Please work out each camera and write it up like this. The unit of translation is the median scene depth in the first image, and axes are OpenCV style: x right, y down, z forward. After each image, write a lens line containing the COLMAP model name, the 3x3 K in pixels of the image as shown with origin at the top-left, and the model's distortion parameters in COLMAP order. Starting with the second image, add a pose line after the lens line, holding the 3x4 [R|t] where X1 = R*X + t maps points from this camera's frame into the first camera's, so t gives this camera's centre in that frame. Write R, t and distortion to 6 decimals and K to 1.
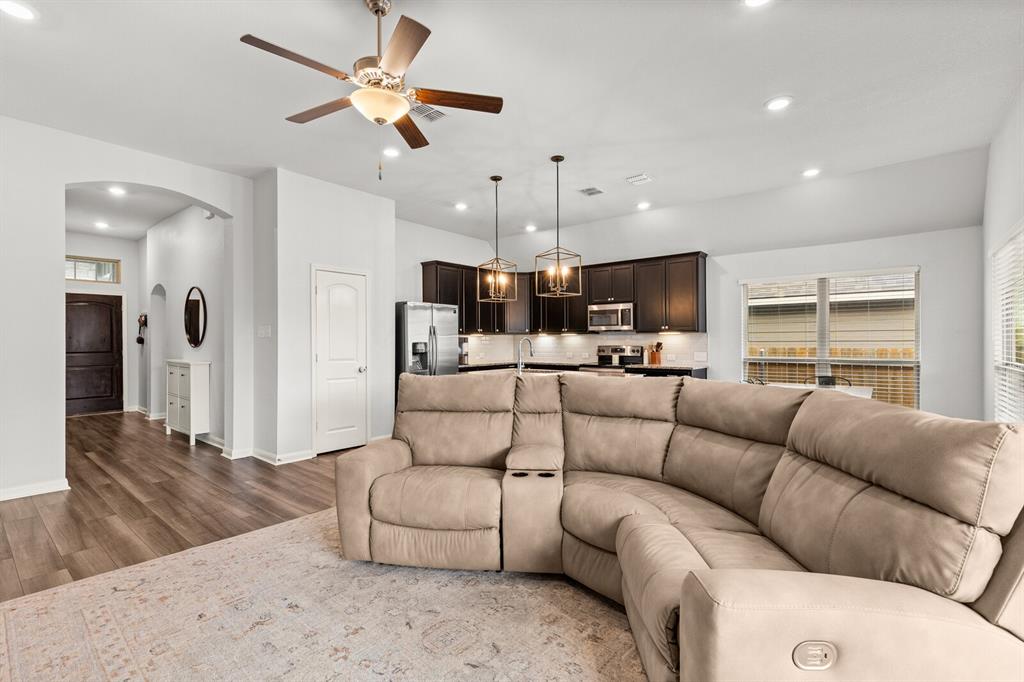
lens RADIAL K [[463.4, 0, 508.5], [0, 463.4, 341.9], [0, 0, 1]] dist [0.003276, -0.002222]
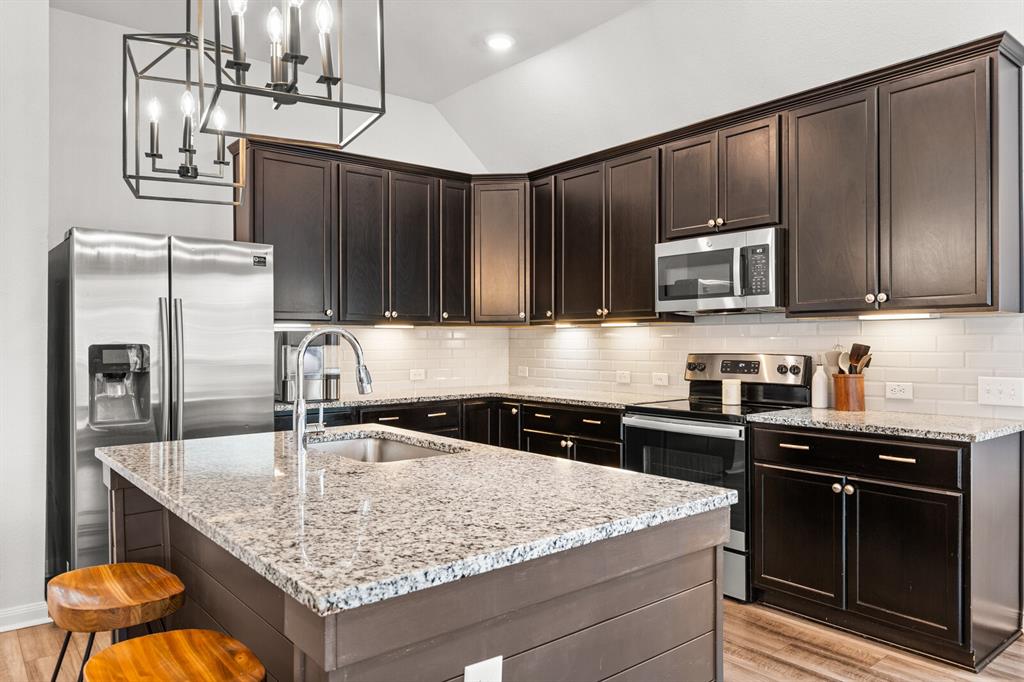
lens RADIAL K [[699.2, 0, 509.7], [0, 699.2, 344.9], [0, 0, 1]] dist [0.000565, 0.003588]
pose [[0.978974, 0.001300, -0.203981, 0.180460], [-0.001198, 0.999999, 0.000623, 0.001210], [0.203981, -0.000366, 0.978975, 0.455836]]
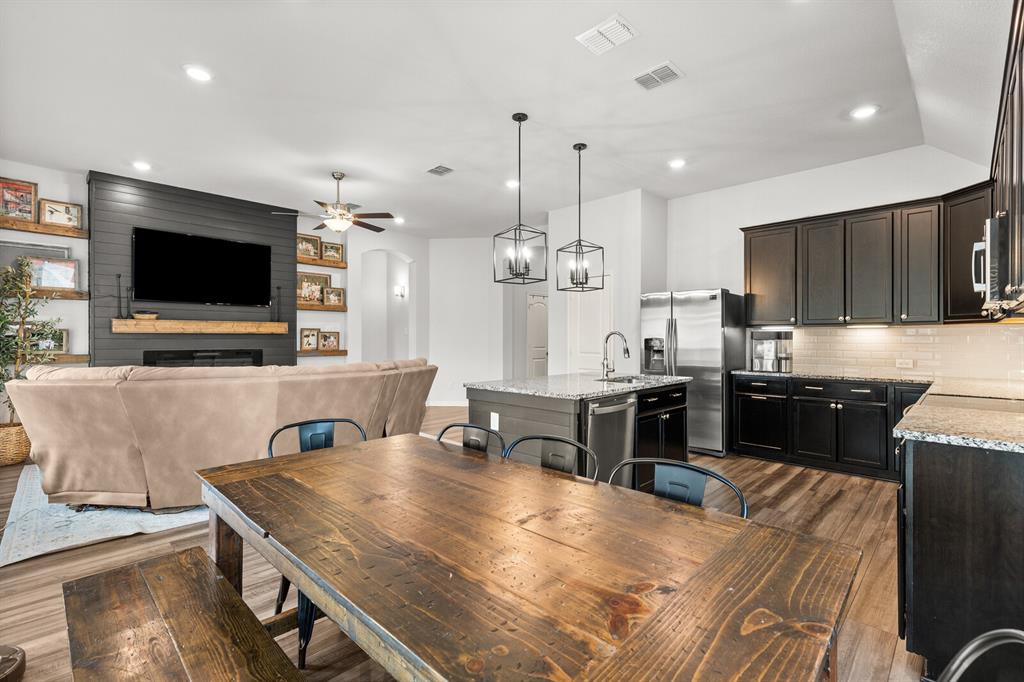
lens RADIAL K [[463.4, 0, 511.8], [0, 463.4, 335.9], [0, 0, 1]] dist [0.003276, -0.002222]
pose [[-0.078040, -0.001481, -0.996949, 0.617609], [-0.004119, 0.999991, -0.001164, -0.001627], [0.996942, 0.004016, -0.078045, 0.674287]]
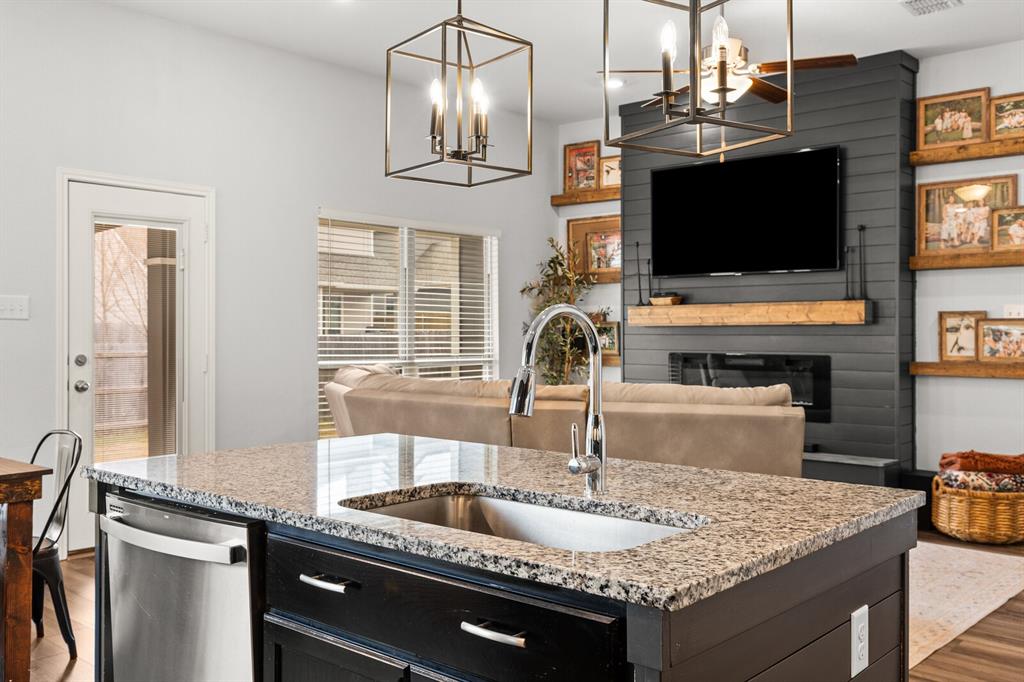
lens RADIAL K [[932.4, 0, 506.7], [0, 932.4, 339.9], [0, 0, 1]] dist [-0.001300, 0.000000]
pose [[-0.998766, -0.001781, 0.049624, 0.027808], [-0.001444, 0.999976, 0.006833, 0.003679], [-0.049635, 0.006753, -0.998745, 1.034465]]
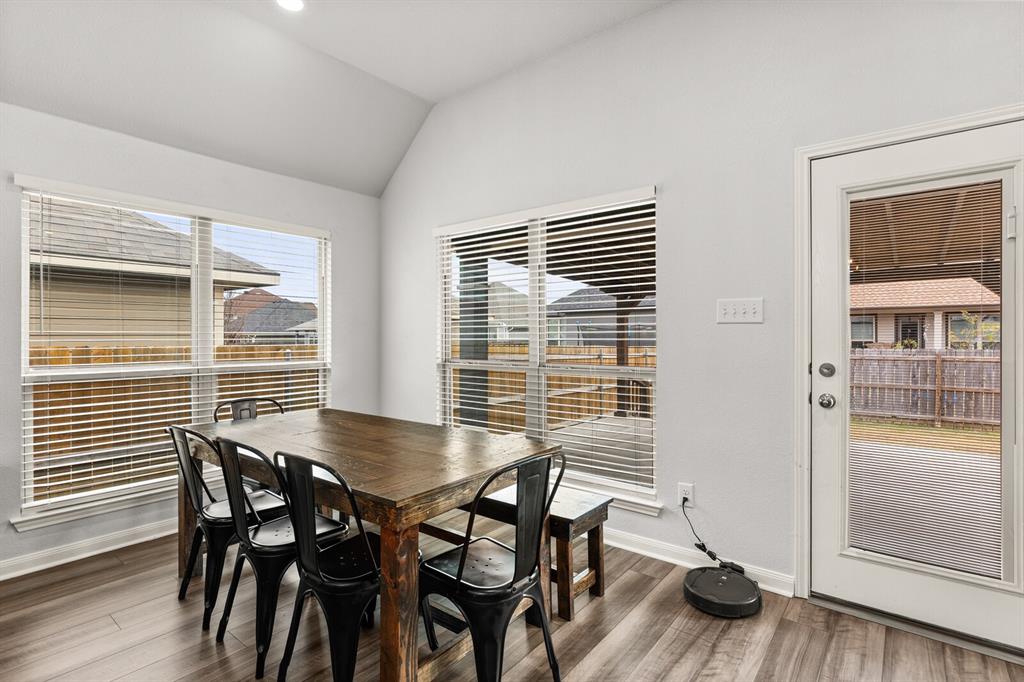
lens RADIAL K [[497.9, 0, 509.3], [0, 497.9, 338.9], [0, 0, 1]] dist [-0.009309, -0.000328]
pose [[-0.006930, -0.000318, 0.999976, 0.076323], [0.004877, 0.999988, 0.000352, 0.003426], [-0.999964, 0.004879, -0.006929, 0.533297]]
